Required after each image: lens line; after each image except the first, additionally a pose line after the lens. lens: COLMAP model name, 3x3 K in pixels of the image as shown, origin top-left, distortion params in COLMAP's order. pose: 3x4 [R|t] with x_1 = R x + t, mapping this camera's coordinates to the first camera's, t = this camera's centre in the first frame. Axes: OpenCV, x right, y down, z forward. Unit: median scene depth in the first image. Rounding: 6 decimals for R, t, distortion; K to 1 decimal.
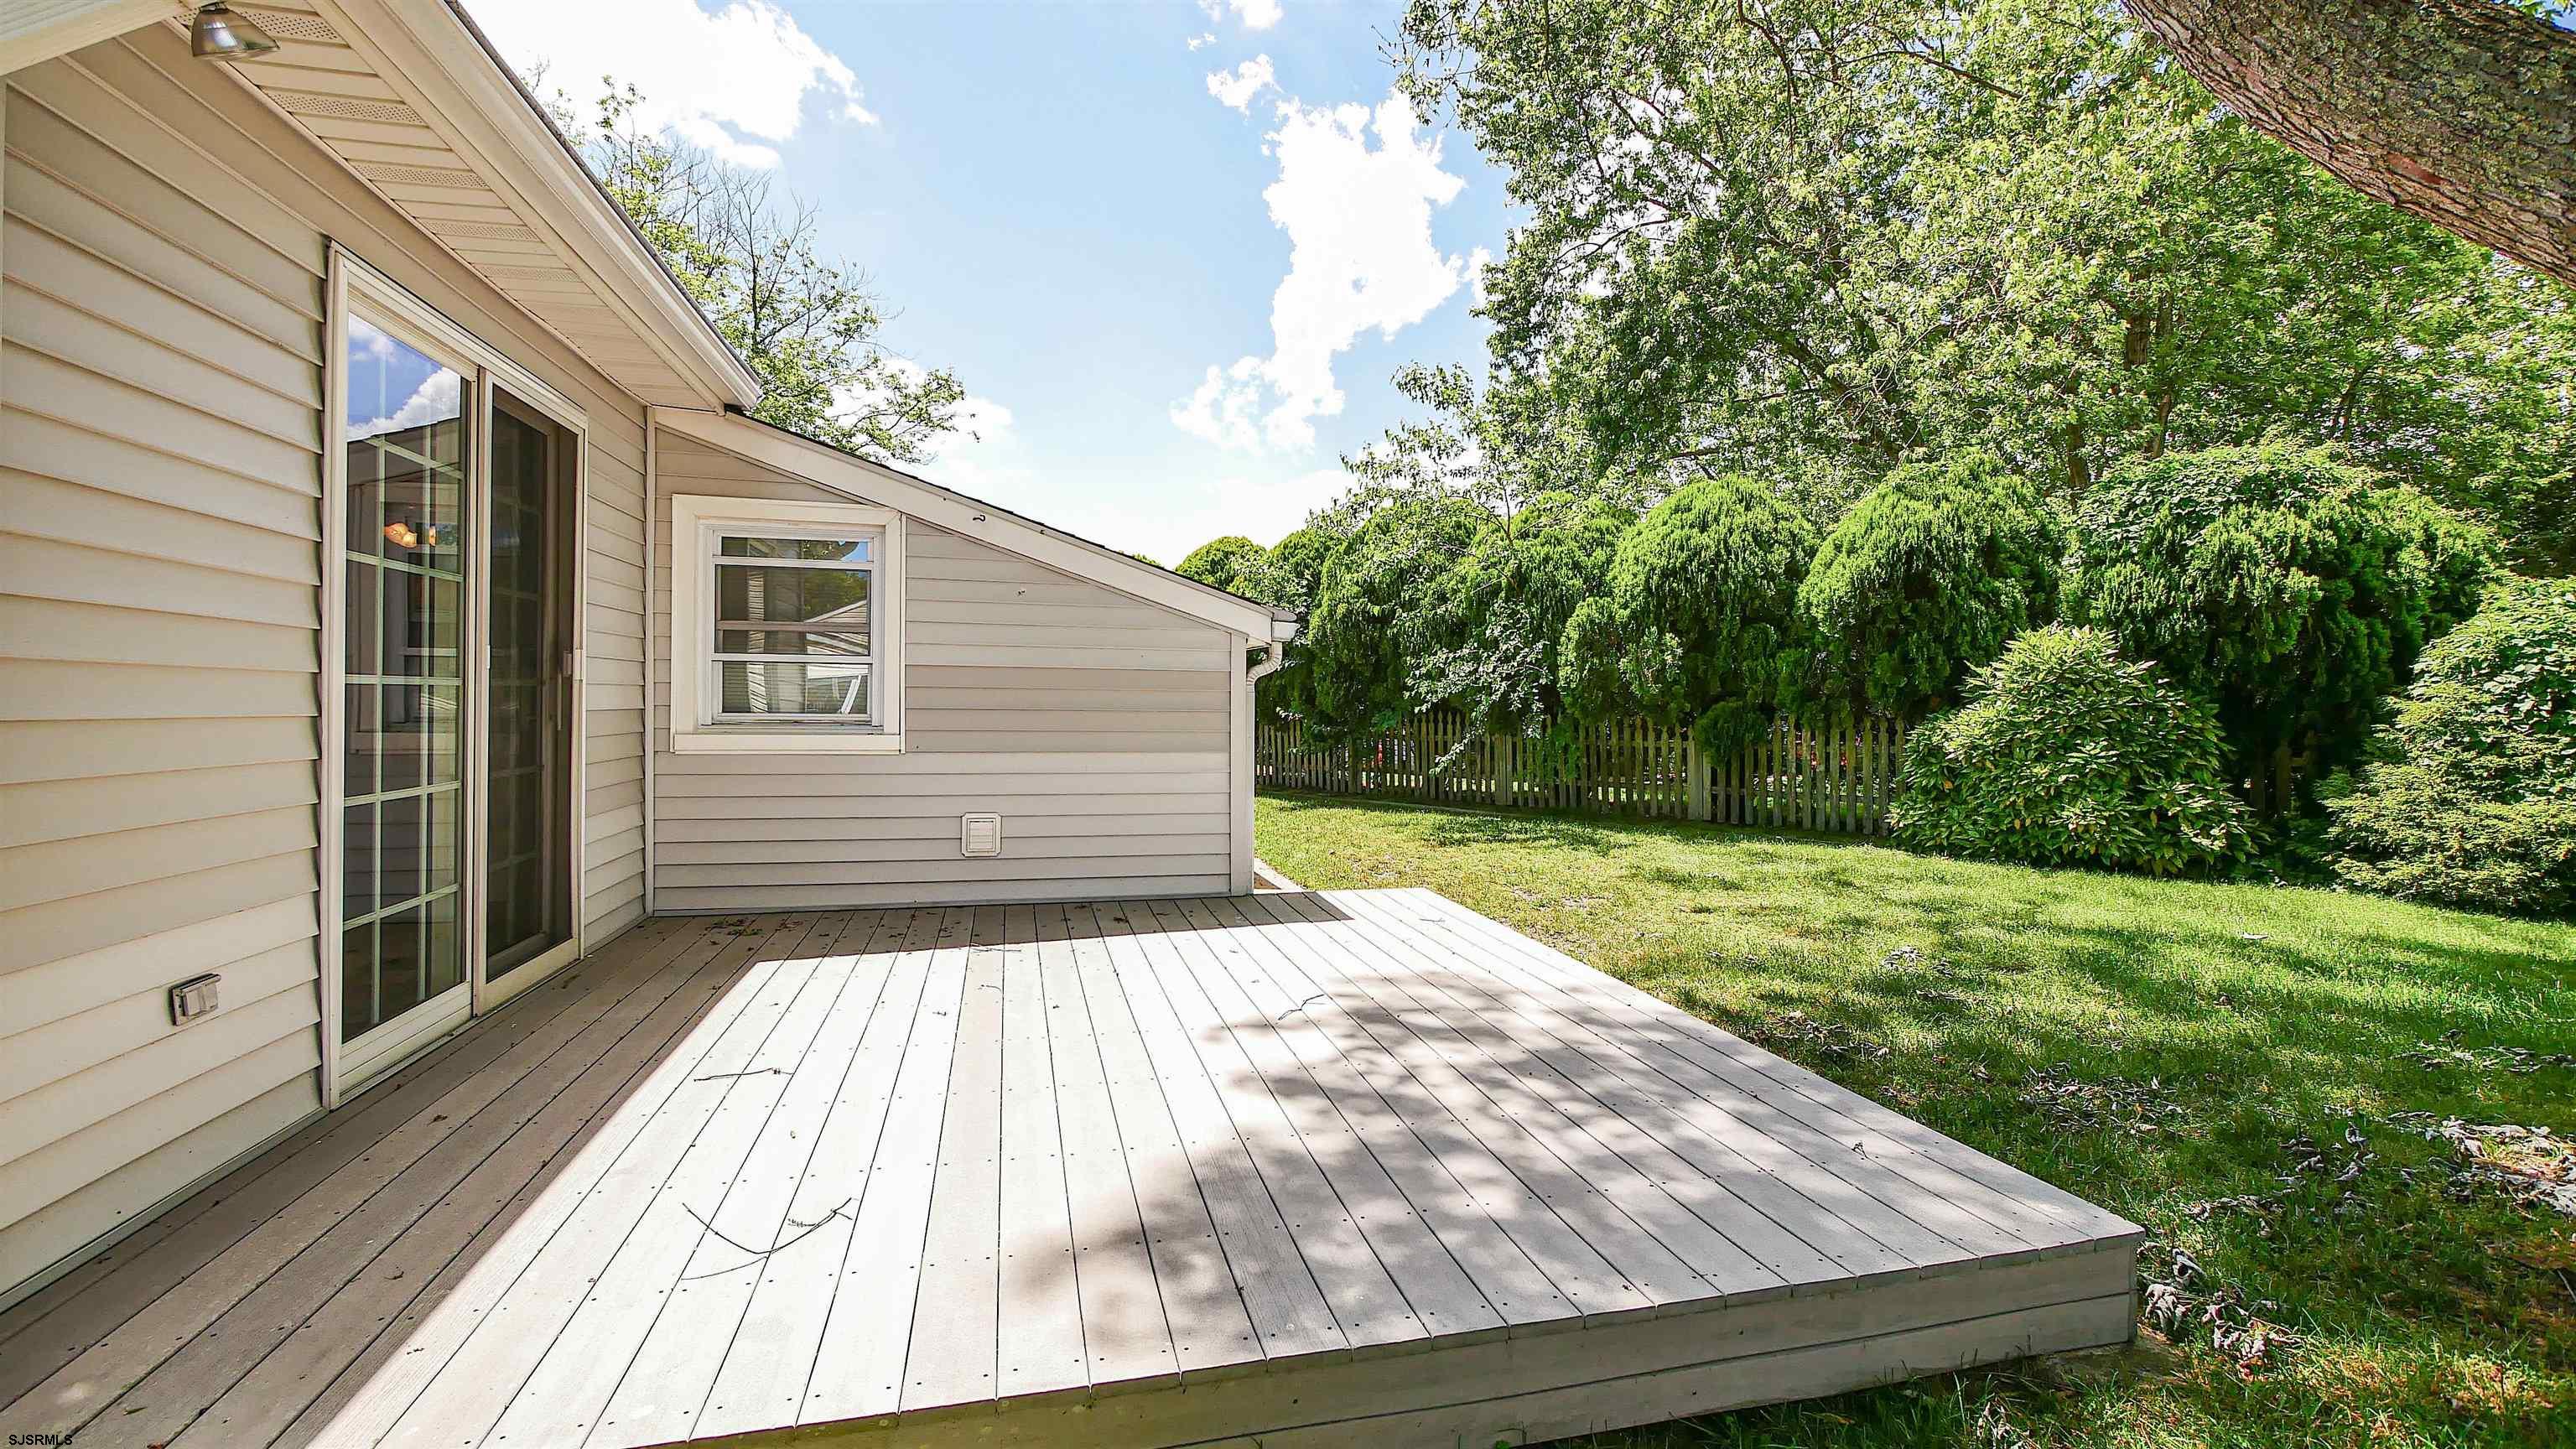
lens RADIAL K [[1059.6, 0, 1284.2], [0, 1059.6, 705.4], [0, 0, 1]] dist [-0.006911, 0.000372]
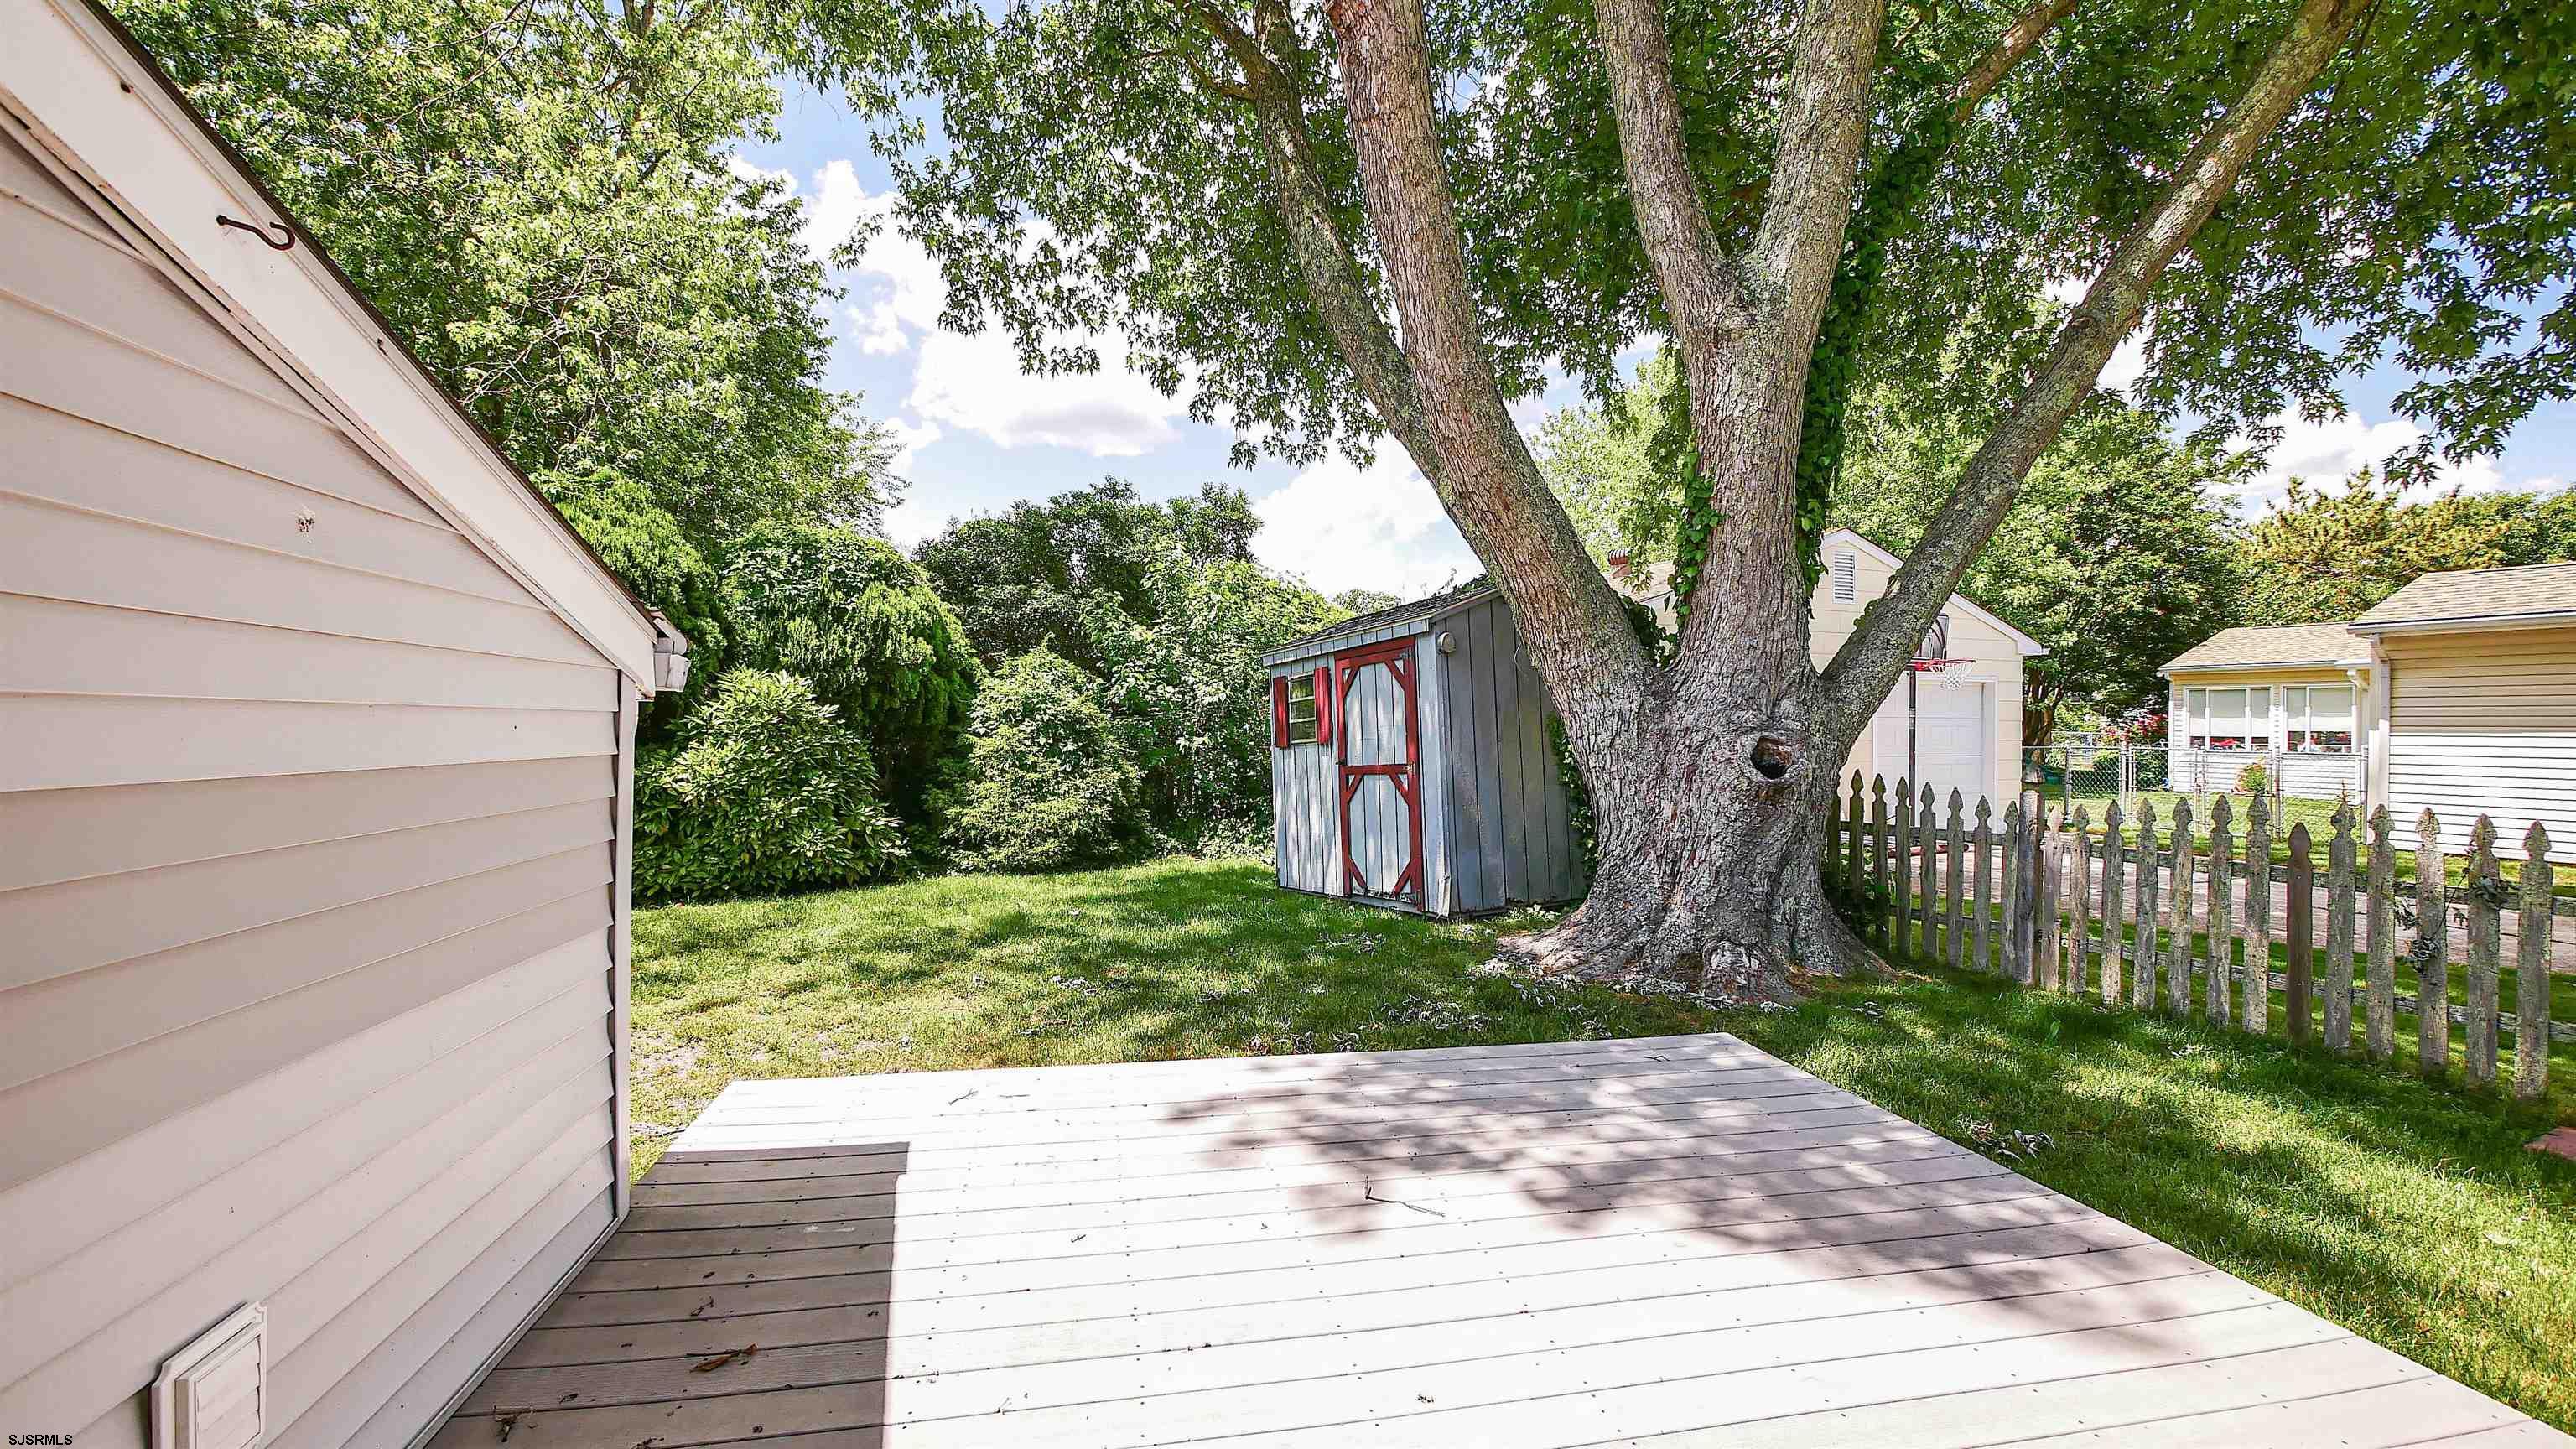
lens RADIAL K [[1059.6, 0, 1283.8], [0, 1059.6, 723.6], [0, 0, 1]] dist [-0.006911, 0.000372]
pose [[0.049649, -0.003143, 0.998762, -0.364362], [0.001556, 0.999994, 0.003070, -0.026628], [-0.998766, 0.001401, 0.049654, 0.489250]]
